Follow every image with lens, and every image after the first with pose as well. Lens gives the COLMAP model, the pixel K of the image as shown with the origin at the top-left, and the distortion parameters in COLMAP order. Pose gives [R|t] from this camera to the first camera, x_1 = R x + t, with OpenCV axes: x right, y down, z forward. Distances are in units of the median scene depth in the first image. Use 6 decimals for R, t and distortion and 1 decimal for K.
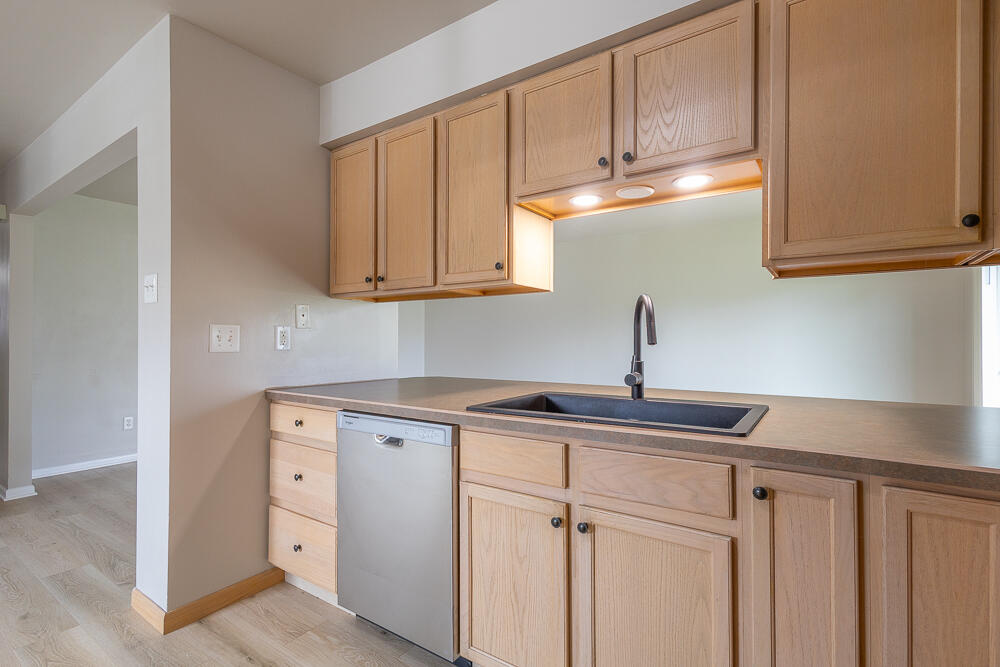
lens RADIAL K [[464.0, 0, 525.3], [0, 464.0, 336.3], [0, 0, 1]] dist [-0.000156, -0.000312]
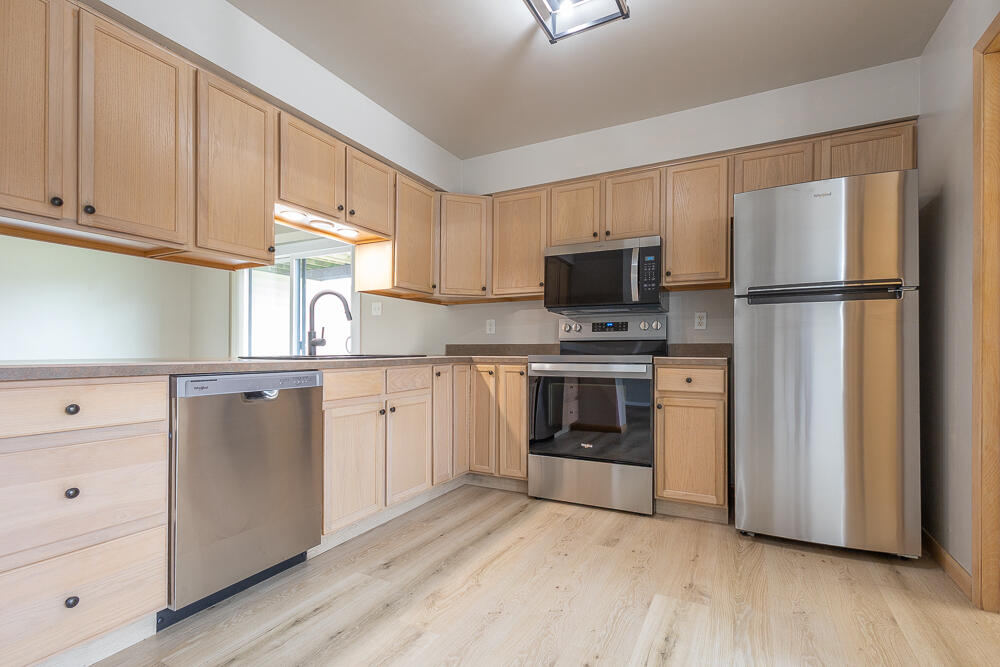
lens RADIAL K [[467.2, 0, 499.8], [0, 467.2, 348.1], [0, 0, 1]] dist [0.000162, 0.000215]
pose [[-0.108033, 0.006701, 0.994125, -1.304034], [-0.007791, 0.999941, -0.007587, 0.109569], [-0.994117, -0.008565, -0.107975, 0.518545]]
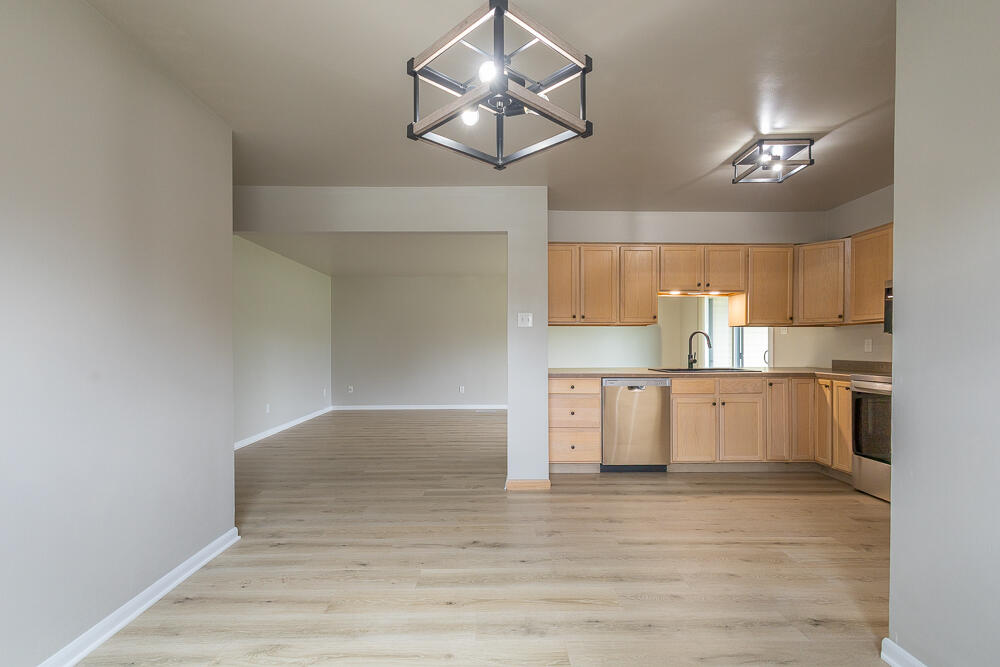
lens RADIAL K [[467.2, 0, 499.8], [0, 467.2, 348.1], [0, 0, 1]] dist [0.000162, 0.000215]
pose [[0.820459, -0.000272, 0.571705, -2.106572], [-0.004055, 0.999972, 0.006295, 0.001101], [-0.571690, -0.007483, 0.820435, -0.561352]]
